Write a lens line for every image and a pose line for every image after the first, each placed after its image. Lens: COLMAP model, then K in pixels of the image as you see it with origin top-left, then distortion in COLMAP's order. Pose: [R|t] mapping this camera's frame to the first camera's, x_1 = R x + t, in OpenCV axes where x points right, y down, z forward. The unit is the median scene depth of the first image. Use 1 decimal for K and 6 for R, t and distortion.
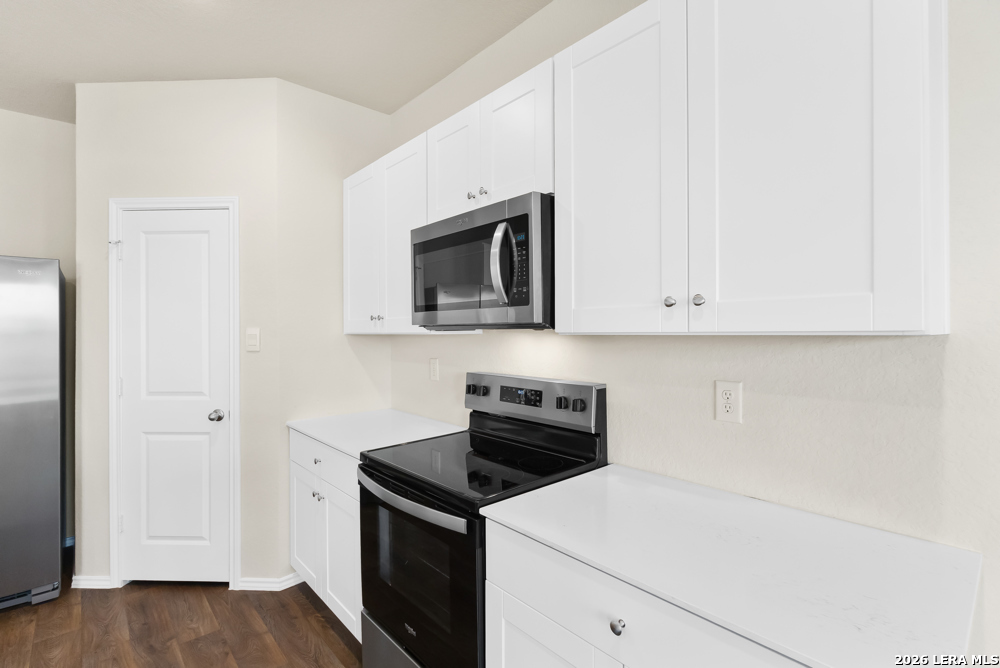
lens RADIAL K [[470.2, 0, 499.0], [0, 470.2, 326.2], [0, 0, 1]] dist [0.000656, 0.000179]
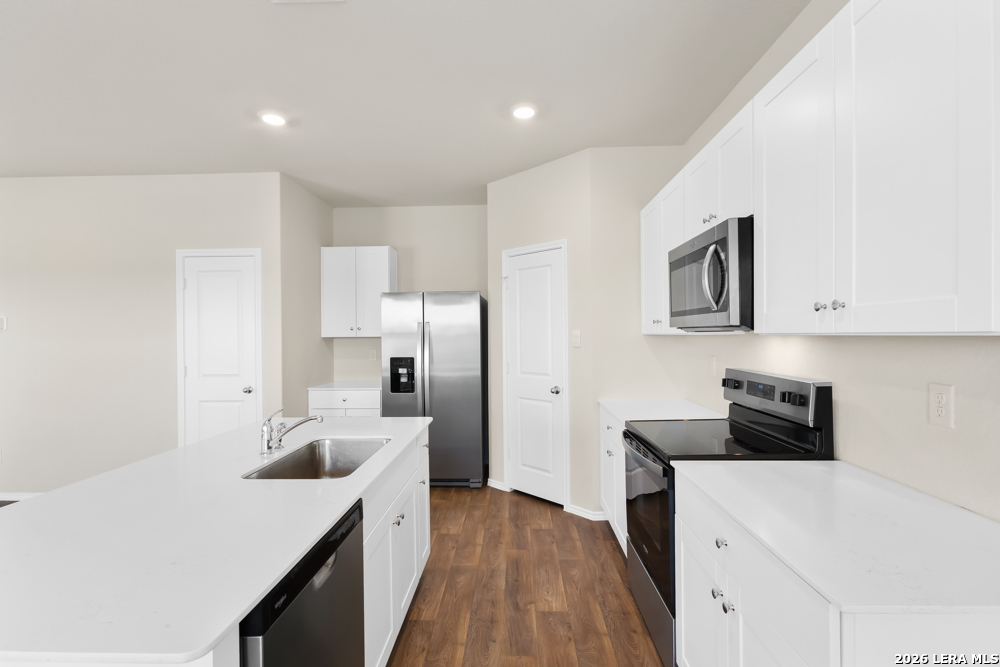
lens RADIAL K [[482.6, 0, 499.6], [0, 482.6, 328.0], [0, 0, 1]] dist [0.000924, 0.000003]
pose [[0.718133, -0.010057, -0.695834, 0.395358], [0.012724, 0.999918, -0.001321, -0.005132], [0.695790, -0.007905, 0.718202, -0.246535]]
